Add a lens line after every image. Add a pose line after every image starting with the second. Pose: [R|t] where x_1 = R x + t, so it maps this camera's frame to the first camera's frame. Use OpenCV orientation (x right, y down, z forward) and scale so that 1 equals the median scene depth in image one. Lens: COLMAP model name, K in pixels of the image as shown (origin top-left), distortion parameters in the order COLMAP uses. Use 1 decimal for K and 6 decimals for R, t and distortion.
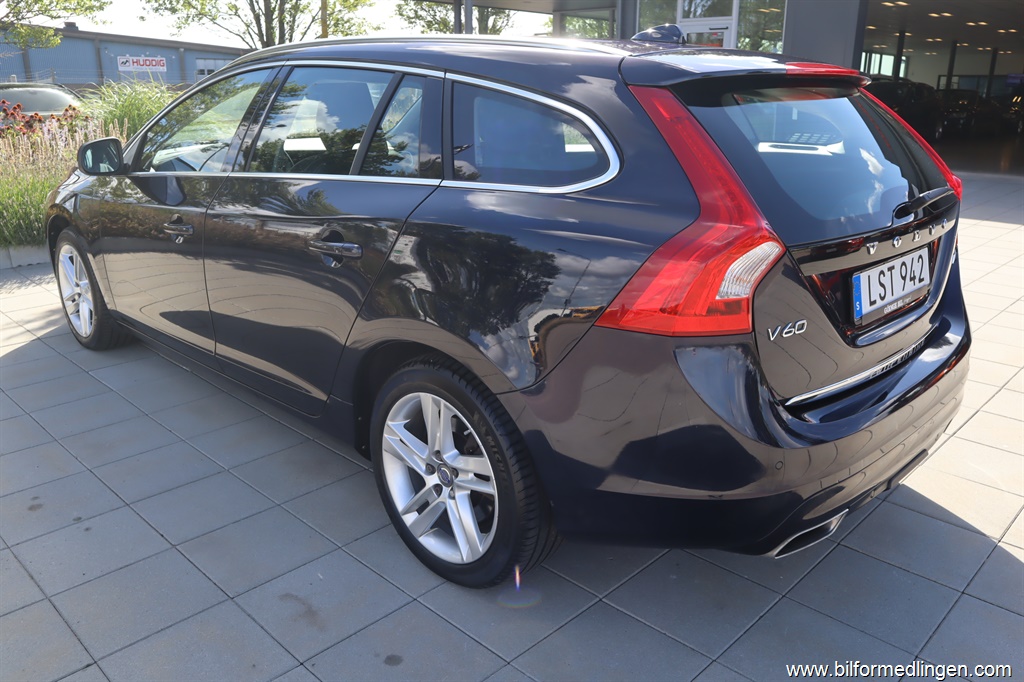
lens RADIAL K [[850.6, 0, 515.6], [0, 850.6, 374.5], [0, 0, 1]] dist [-0.096703, 0.107016]
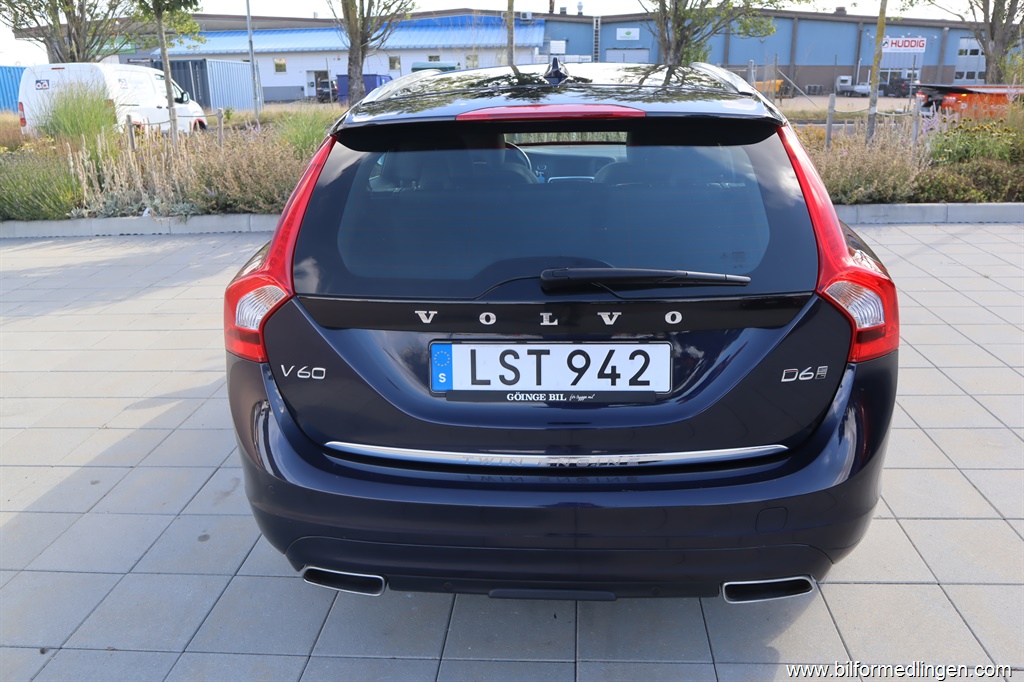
lens RADIAL K [[850.6, 0, 515.6], [0, 850.6, 374.5], [0, 0, 1]] dist [-0.096703, 0.107016]
pose [[0.625371, 0.256654, -0.736913, 0.997379], [-0.237190, 0.962201, 0.133830, -0.199739], [0.743406, 0.091095, 0.662608, 0.394863]]
